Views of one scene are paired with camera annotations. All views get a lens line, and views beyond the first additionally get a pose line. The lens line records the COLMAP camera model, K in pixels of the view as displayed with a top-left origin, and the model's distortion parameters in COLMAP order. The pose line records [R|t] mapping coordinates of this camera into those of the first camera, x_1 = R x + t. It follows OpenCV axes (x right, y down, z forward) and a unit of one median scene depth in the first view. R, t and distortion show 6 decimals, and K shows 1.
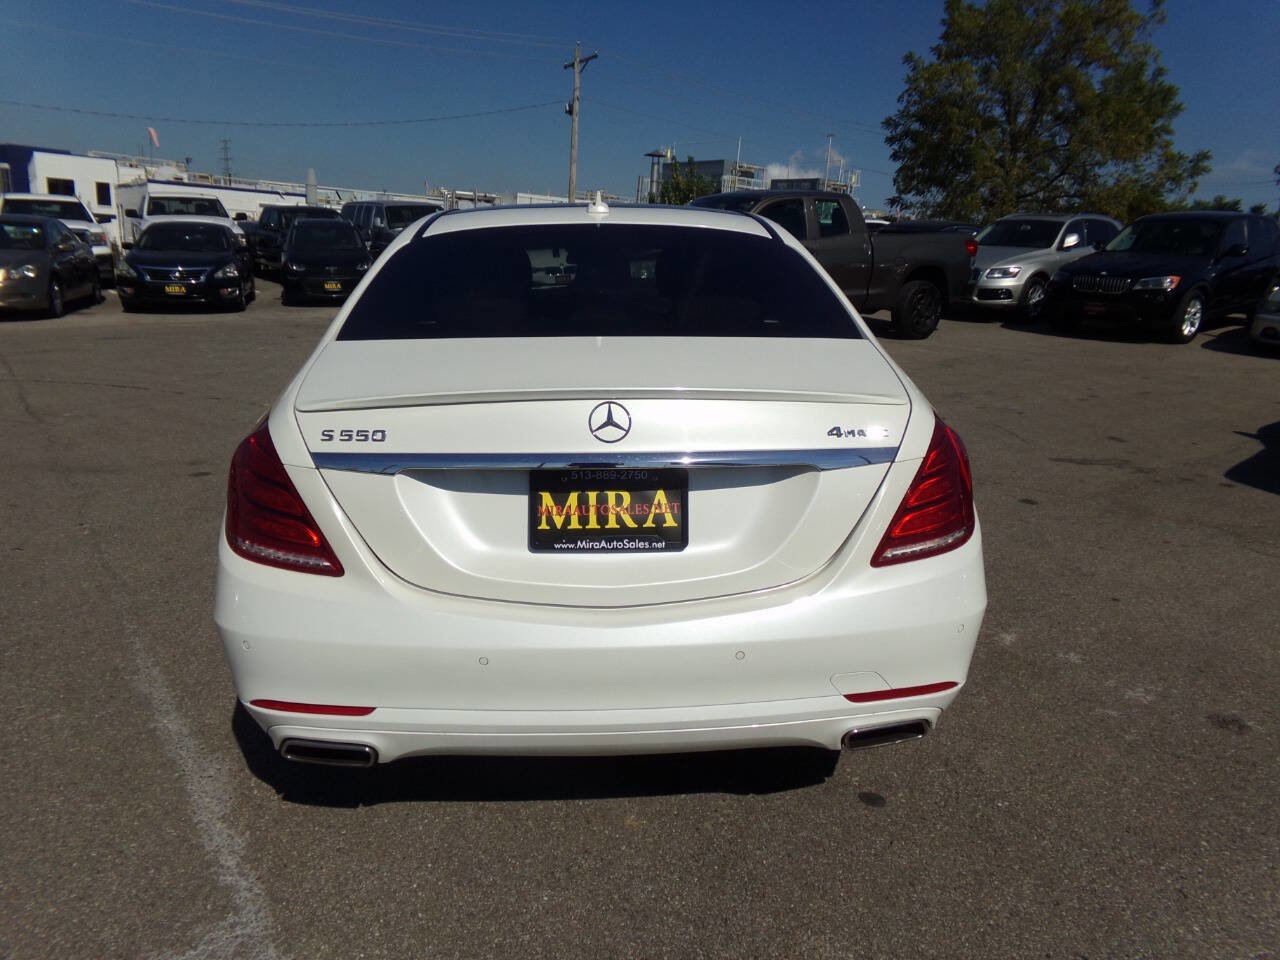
lens RADIAL K [[893.5, 0, 640.0], [0, 893.5, 480.0], [0, 0, 1]] dist [-0.006117, -0.001280]
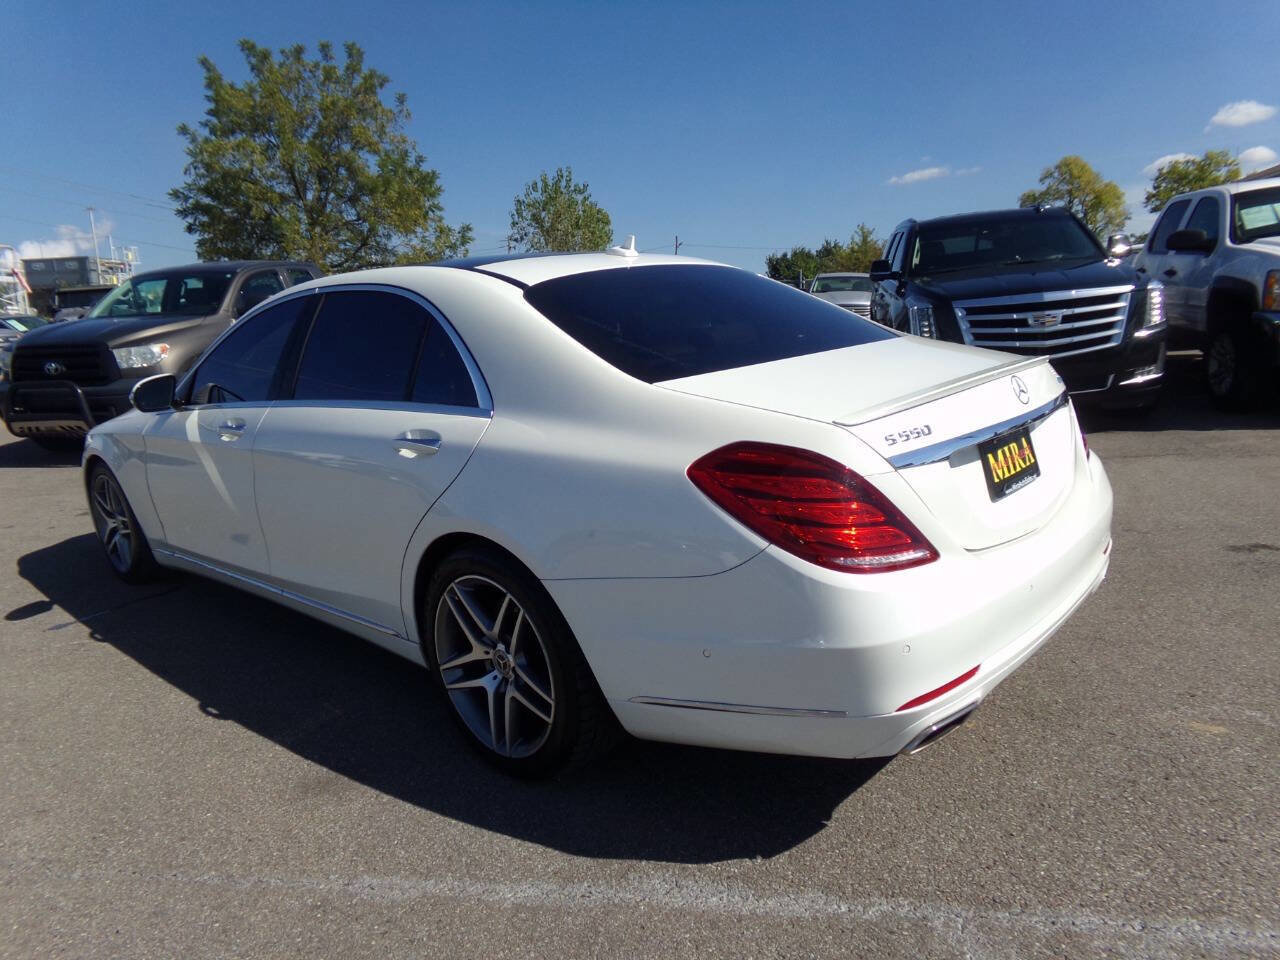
lens RADIAL K [[870.8, 0, 640.0], [0, 870.8, 480.0], [0, 0, 1]] dist [-0.011234, 0.027110]
pose [[0.691375, -0.199515, 0.694403, -0.100987], [0.248179, 0.968215, 0.031089, -0.008624], [-0.678534, 0.150842, 0.718915, 0.035045]]
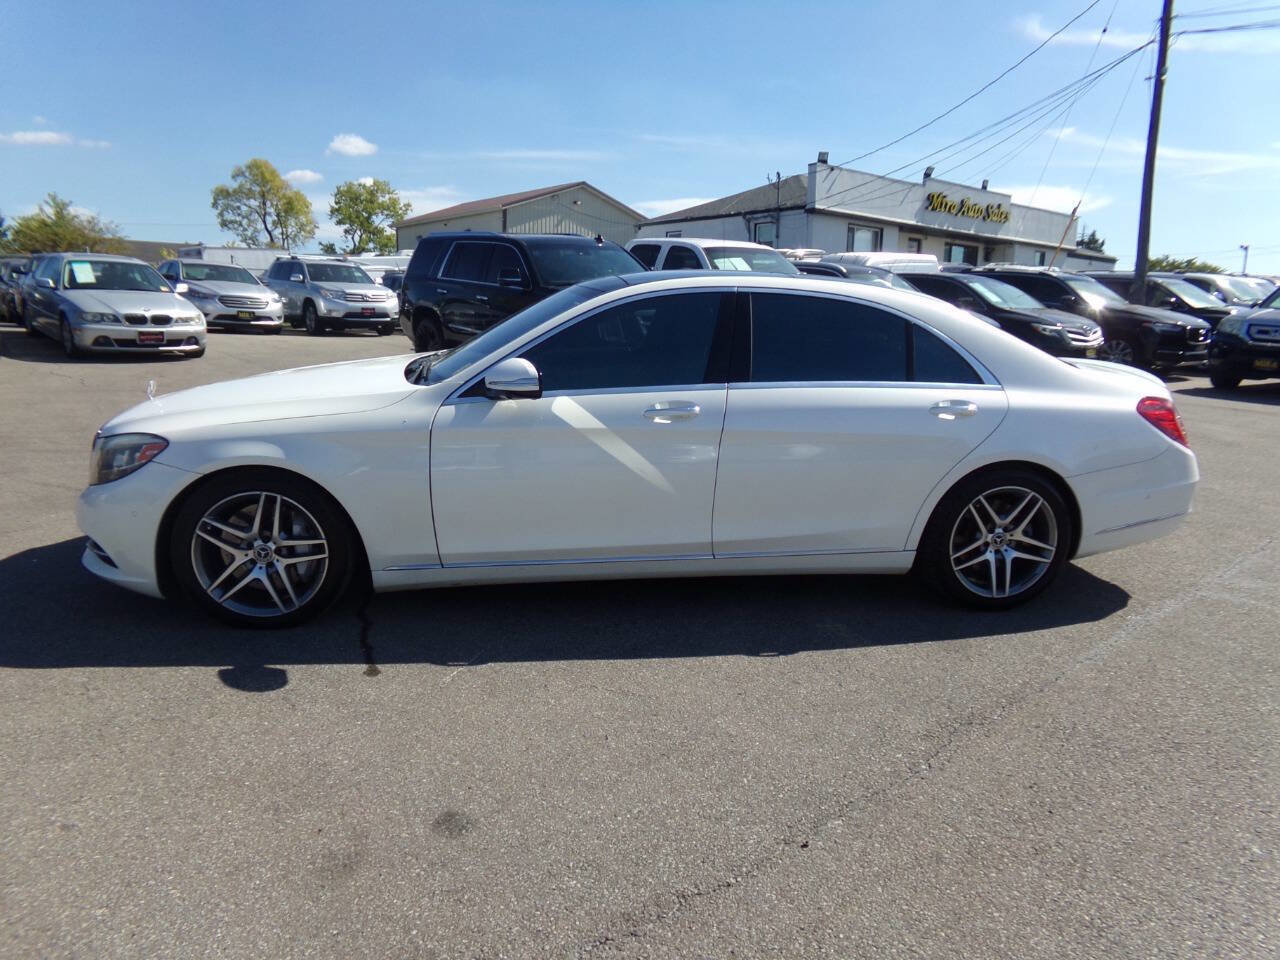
lens RADIAL K [[870.8, 0, 640.0], [0, 870.8, 480.0], [0, 0, 1]] dist [-0.011234, 0.027110]
pose [[-0.124351, -0.235457, 0.963897, -0.196395], [0.219959, 0.940726, 0.258173, -0.058717], [-0.967551, 0.244121, -0.065189, 0.201419]]
